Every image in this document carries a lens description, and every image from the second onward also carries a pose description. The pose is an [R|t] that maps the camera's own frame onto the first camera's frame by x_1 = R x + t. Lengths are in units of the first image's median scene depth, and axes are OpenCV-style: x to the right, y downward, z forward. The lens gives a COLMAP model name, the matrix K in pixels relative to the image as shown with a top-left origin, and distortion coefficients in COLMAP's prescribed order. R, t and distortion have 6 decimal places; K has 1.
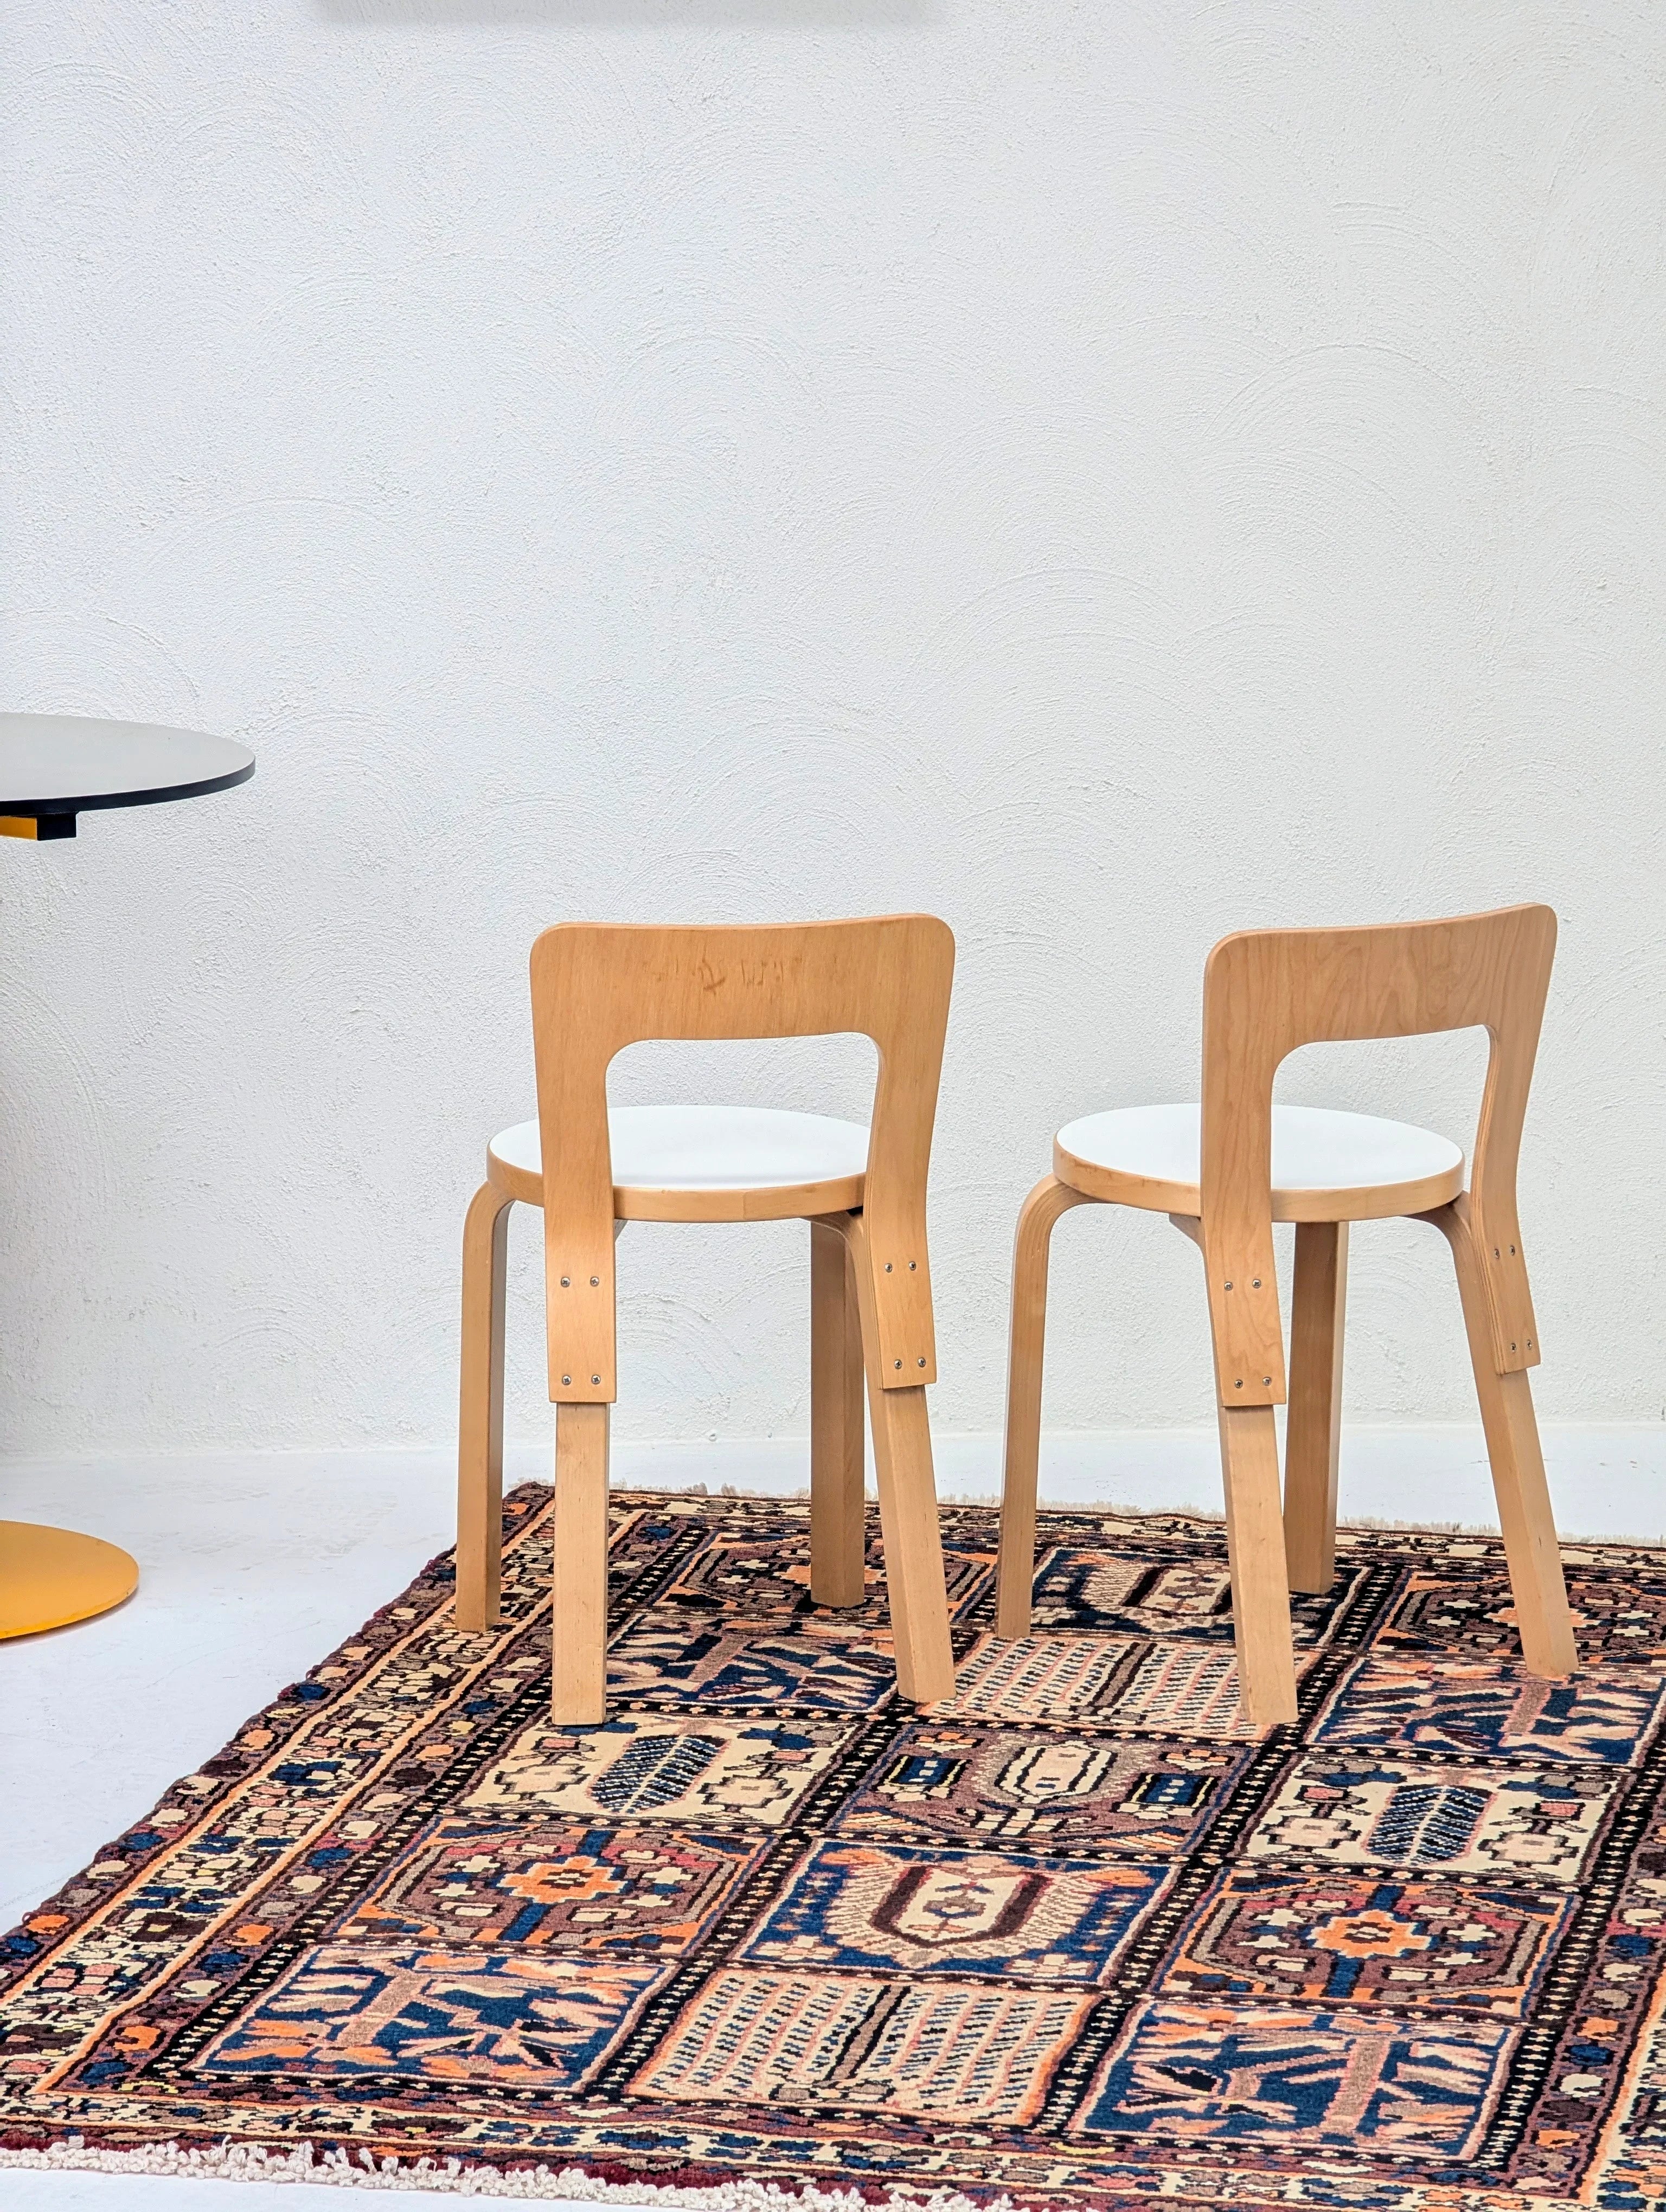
lens RADIAL K [[7214.8, 0, 880.1], [0, 7214.8, 1094.4], [0, 0, 1]] dist [0.513452, 0.000000]
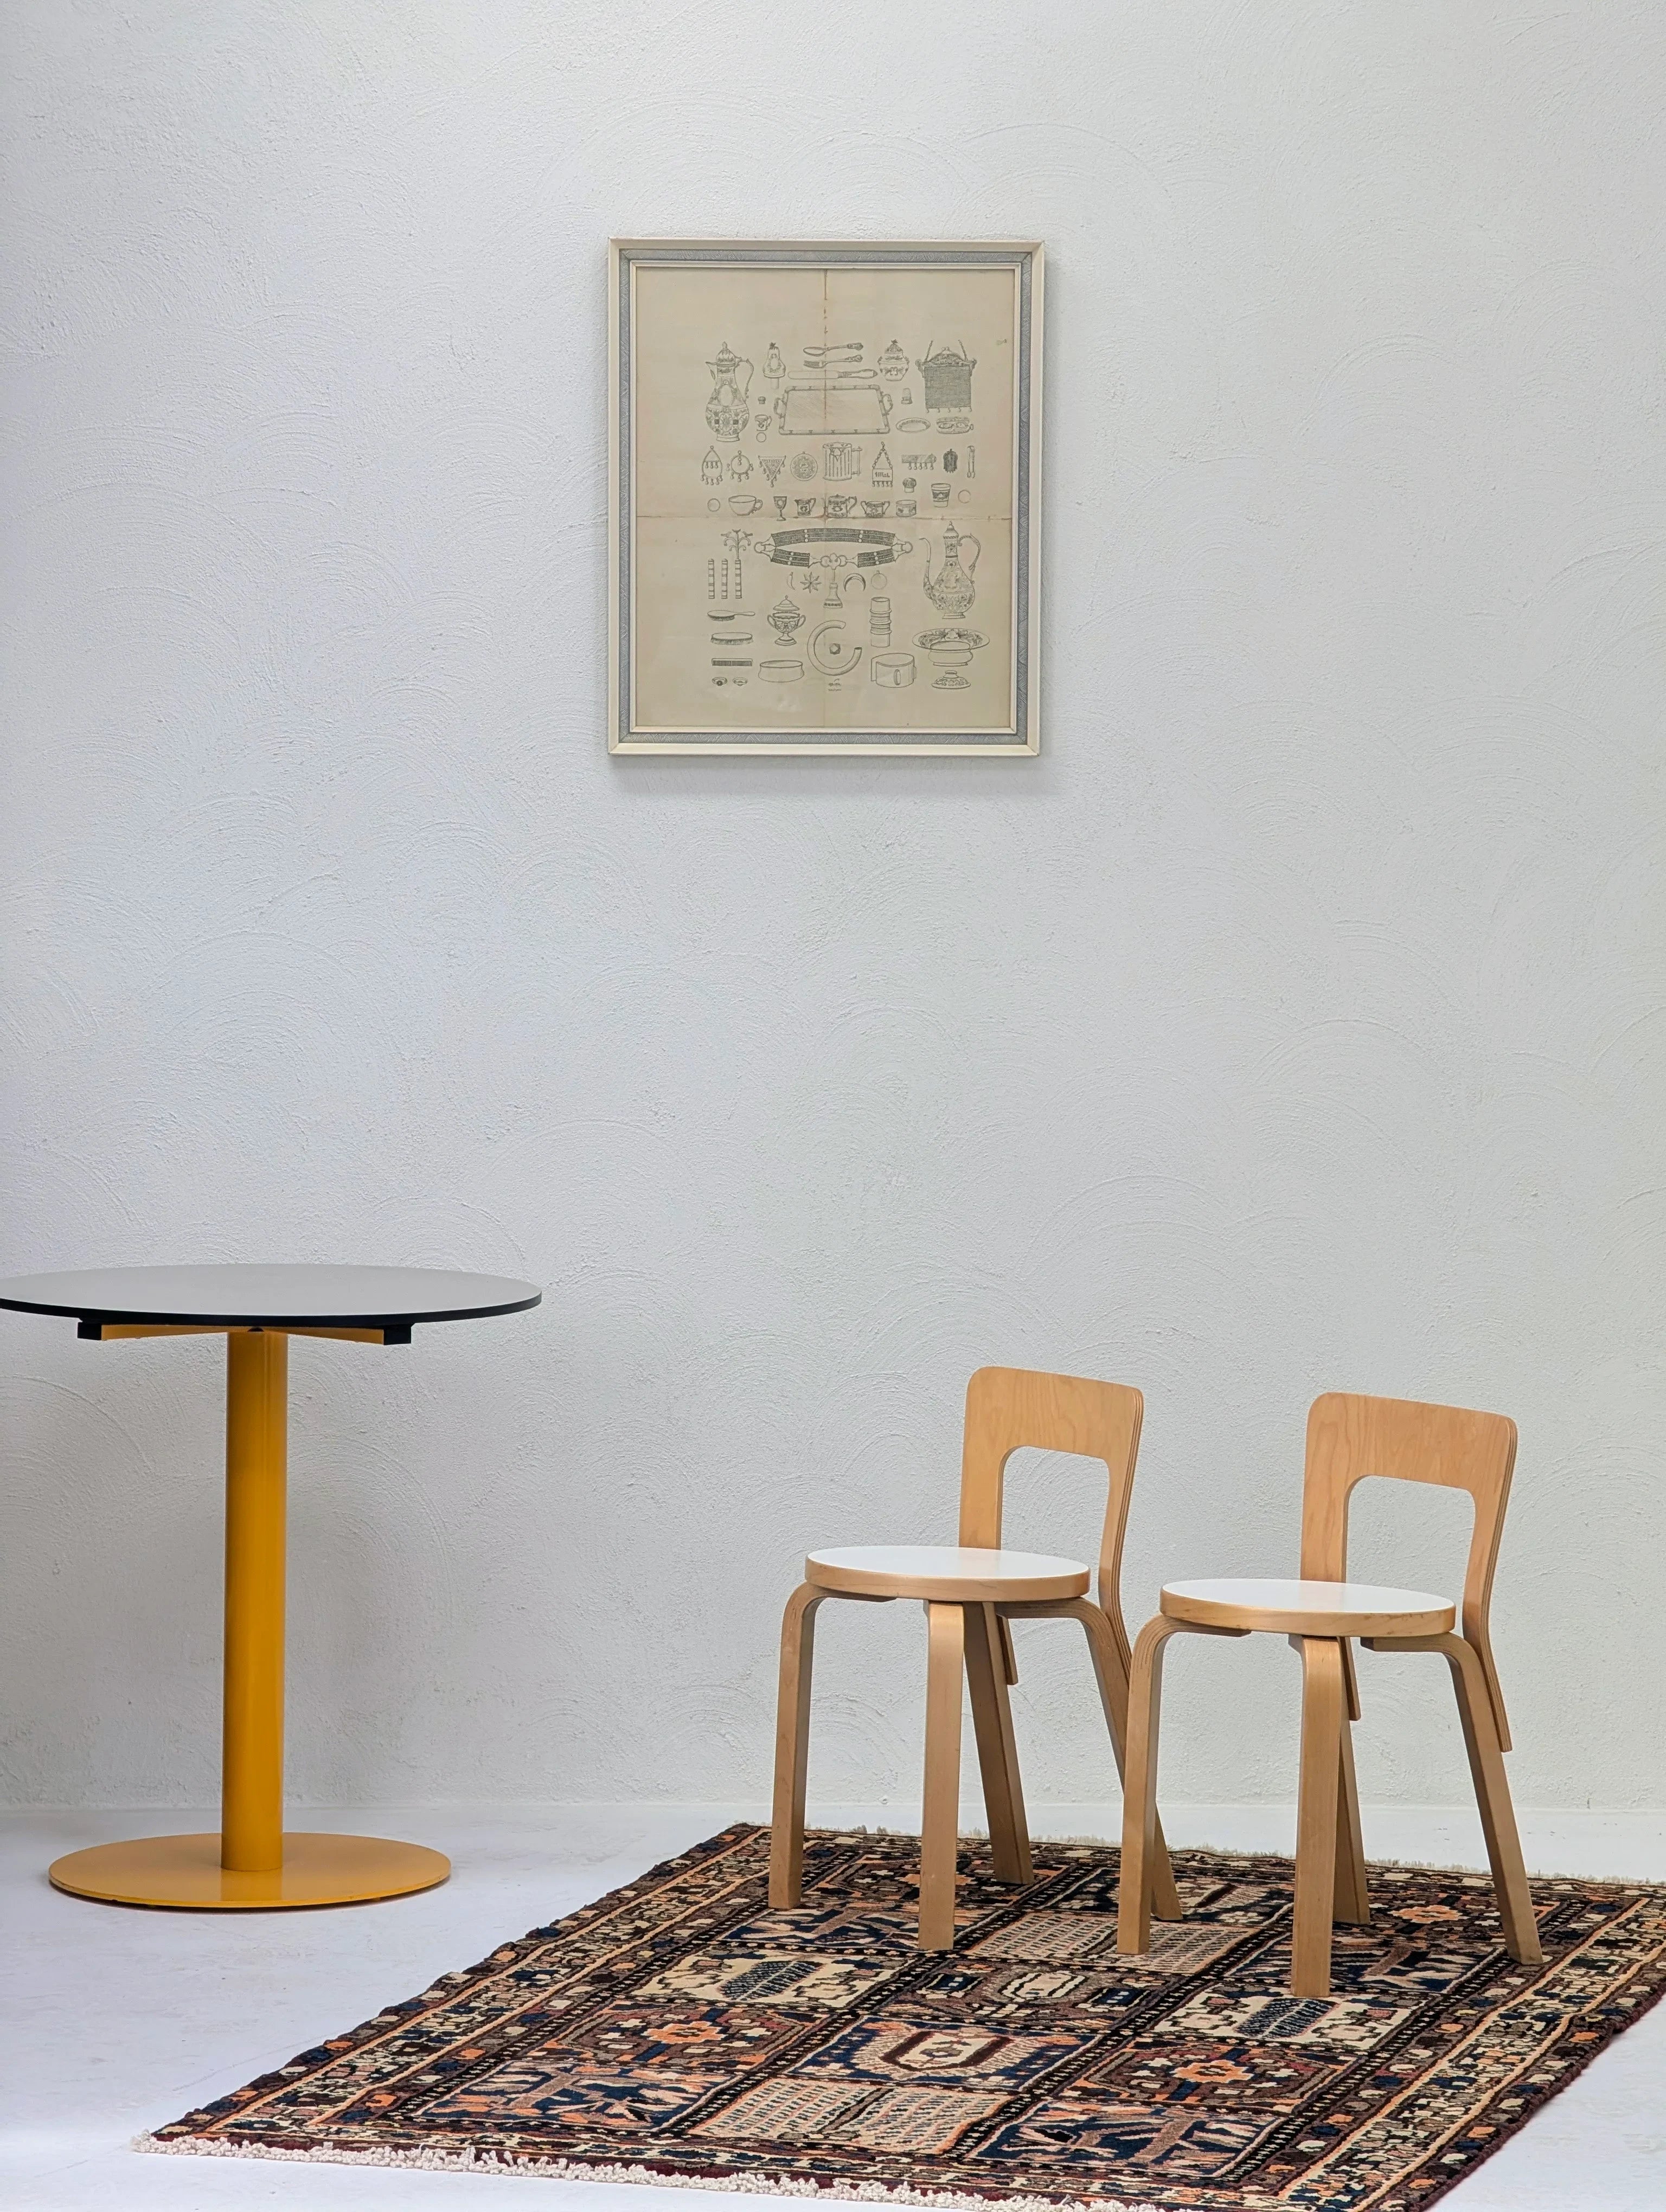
lens RADIAL K [[7214.8, 0, 856.2], [0, 7214.8, 1125.8], [0, 0, 1]] dist [0.513452, 0.000000]
pose [[0.995134, 0.009766, -0.098048, 0.130312], [-0.018918, 0.995501, -0.092845, 0.058727], [0.096700, 0.094248, 0.990841, -0.470683]]
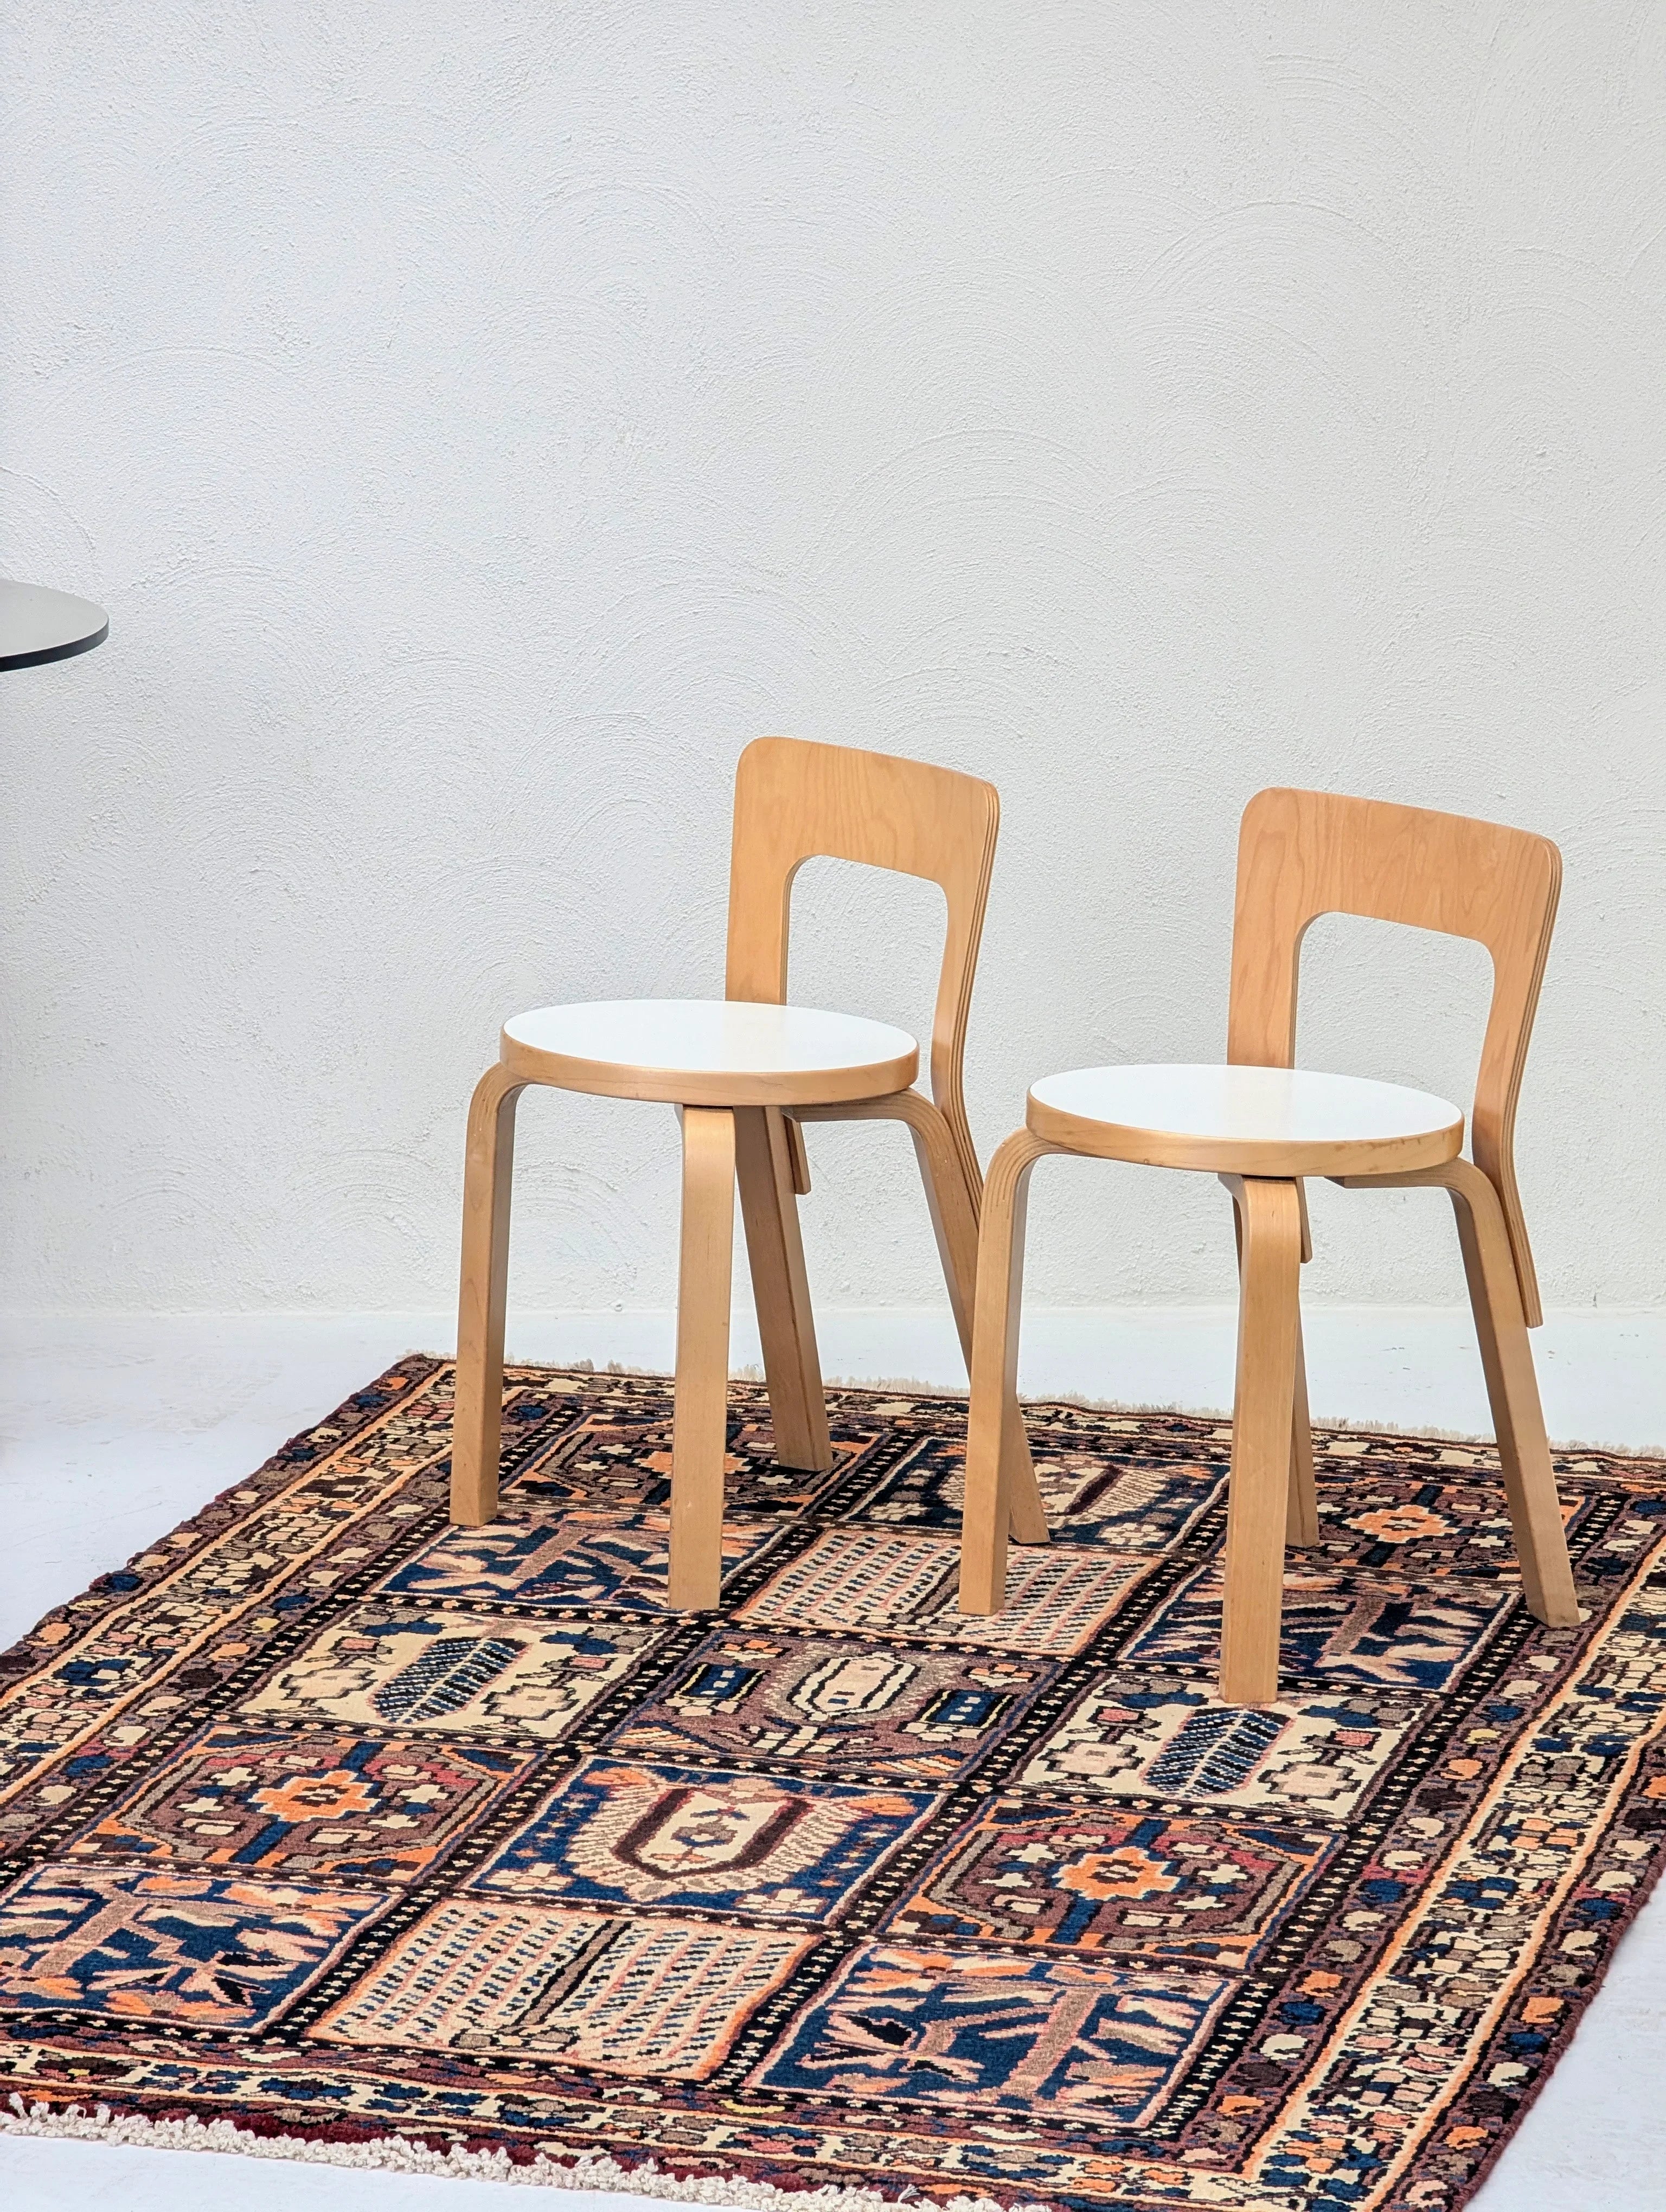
lens RADIAL K [[7214.8, 0, 870.8], [0, 7214.8, 1070.9], [0, 0, 1]] dist [0.513452, 0.000000]
pose [[0.998177, 0.018107, -0.057572, 0.082959], [-0.016089, 0.999246, 0.035323, -0.024866], [0.058168, -0.034333, 0.997716, 0.025338]]
